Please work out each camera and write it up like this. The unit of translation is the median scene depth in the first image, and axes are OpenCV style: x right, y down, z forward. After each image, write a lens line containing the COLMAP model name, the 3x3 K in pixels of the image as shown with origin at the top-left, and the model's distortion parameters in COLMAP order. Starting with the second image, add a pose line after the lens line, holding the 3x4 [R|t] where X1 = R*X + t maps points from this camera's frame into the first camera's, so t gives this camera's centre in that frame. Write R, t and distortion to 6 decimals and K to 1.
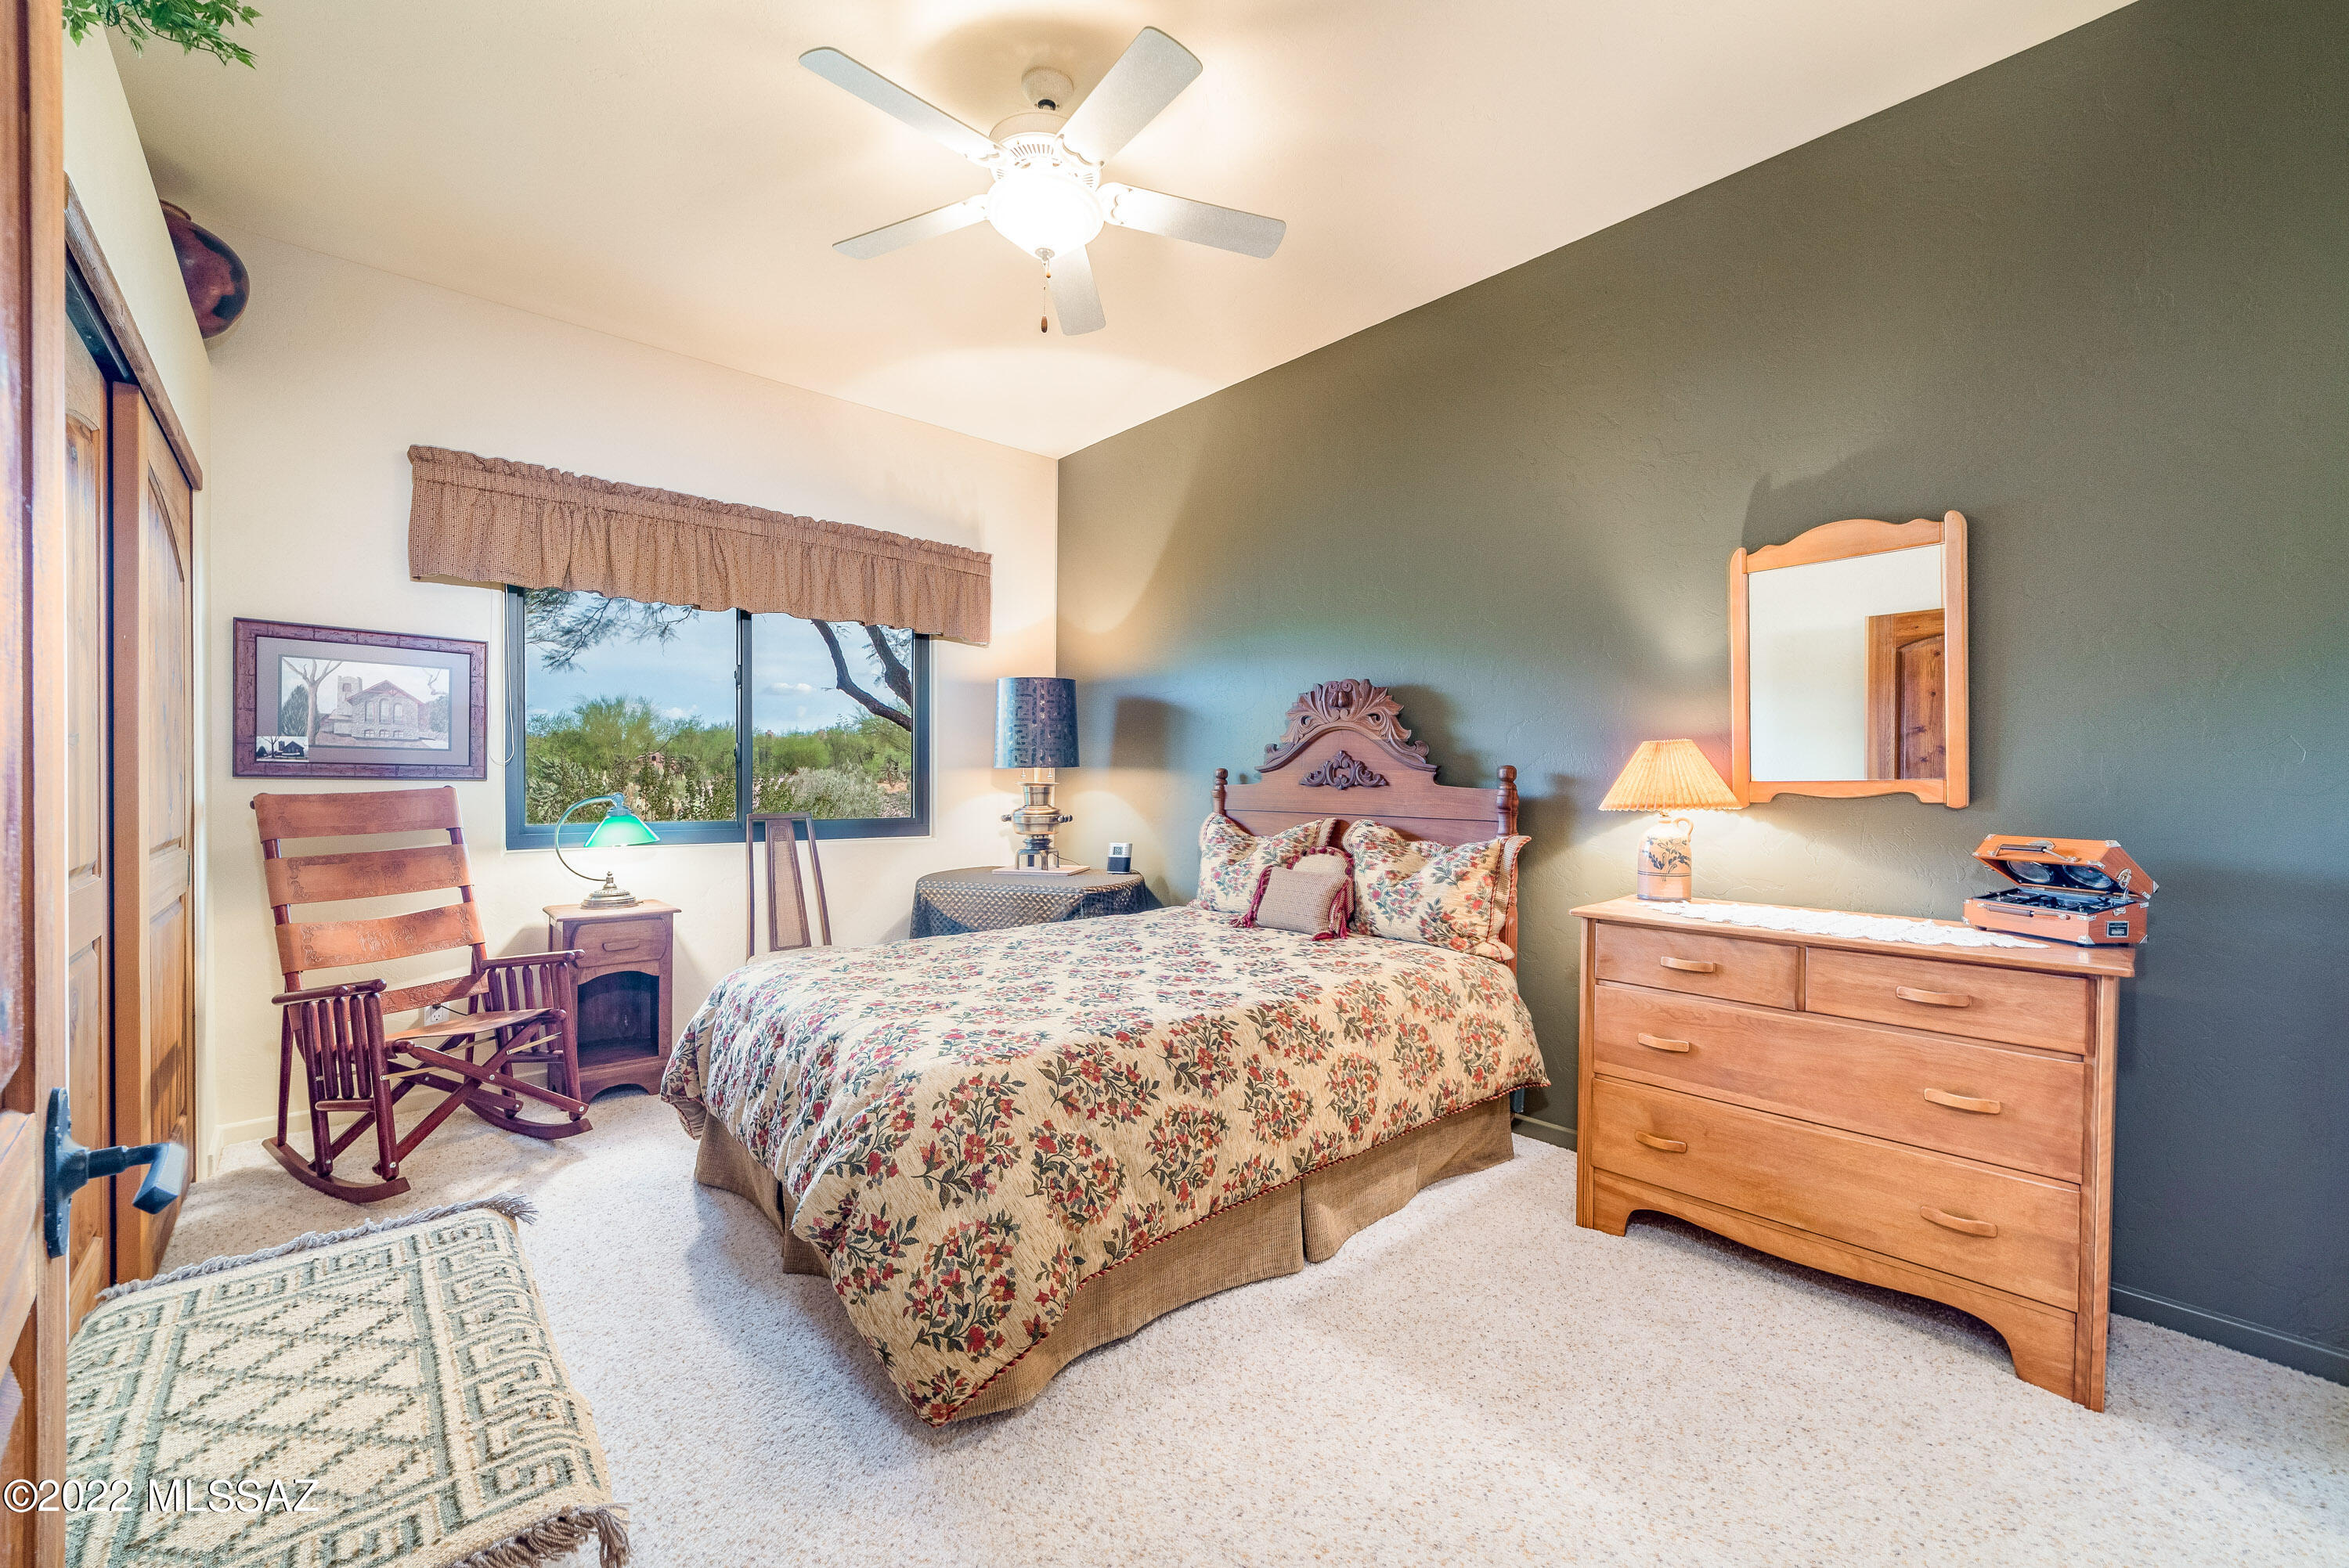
lens RADIAL K [[947.3, 0, 1155.4], [0, 947.3, 811.3], [0, 0, 1]] dist [-0.005836, 0.000520]
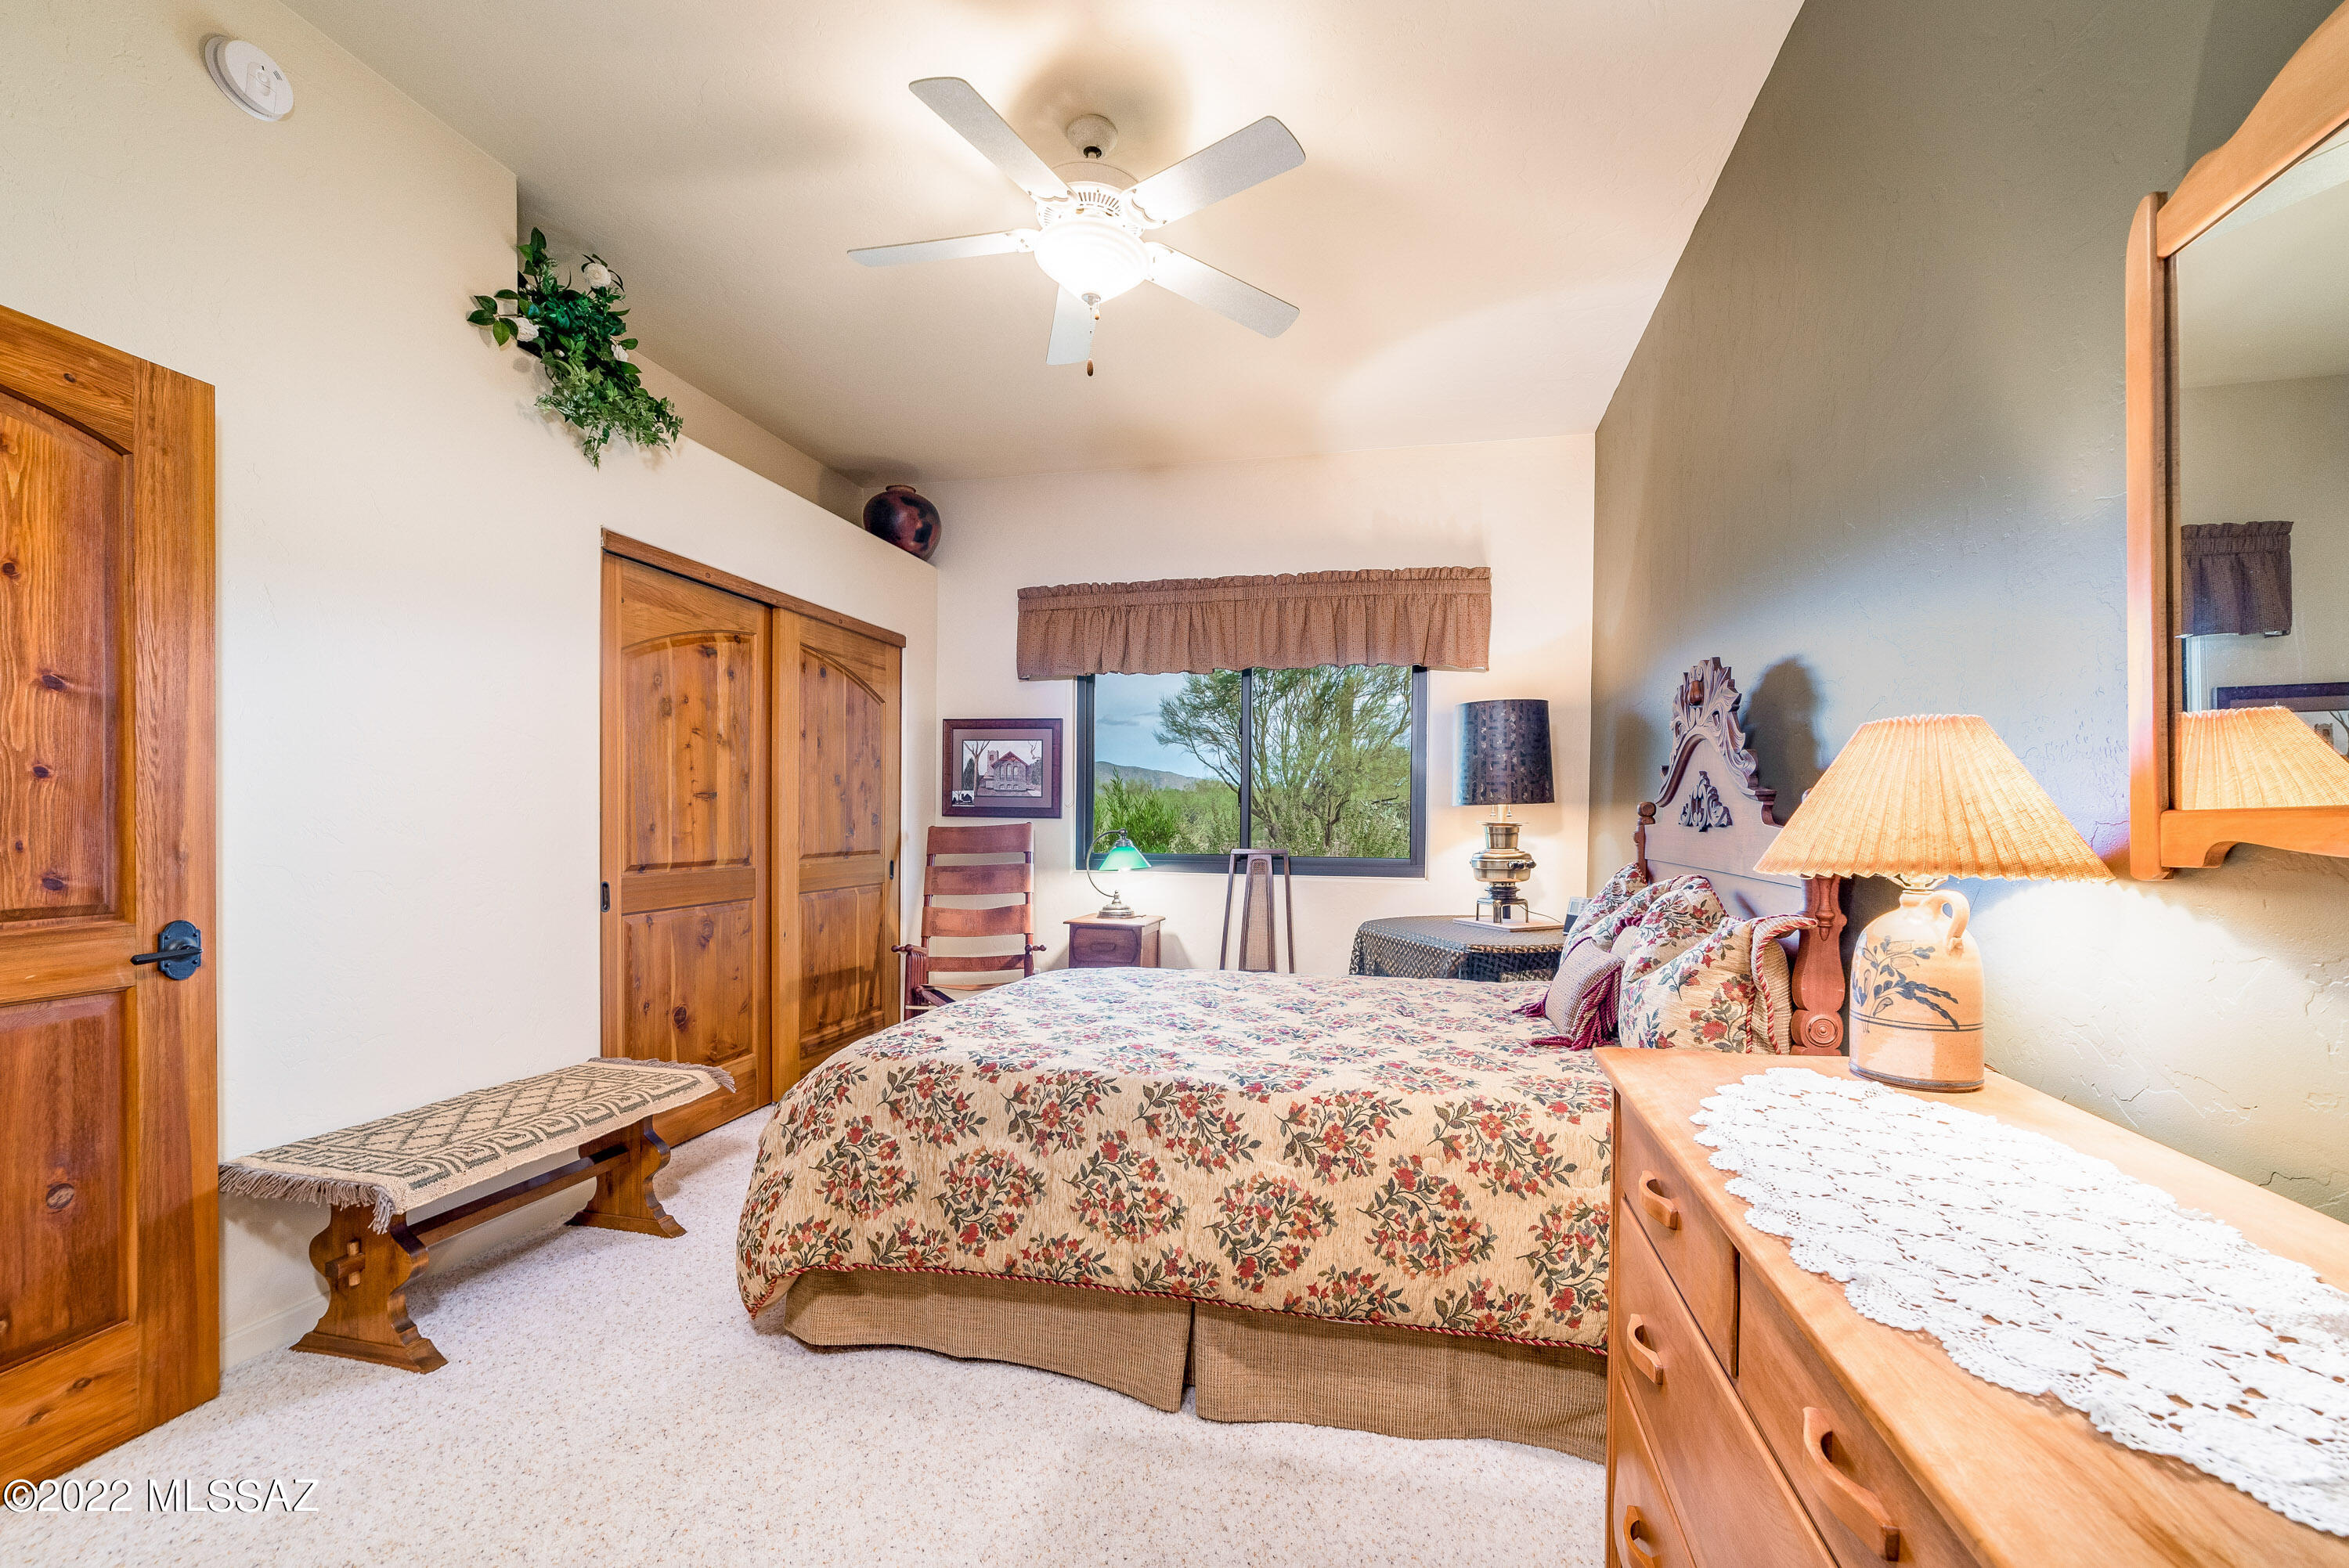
lens RADIAL K [[949.8, 0, 1179.9], [0, 949.8, 847.4], [0, 0, 1]] dist [-0.016848, 0.000078]
pose [[0.568248, 0.023231, -0.822529, 0.624216], [-0.030034, 0.999521, 0.007481, -0.007123], [0.822309, 0.020452, 0.568674, 0.405465]]
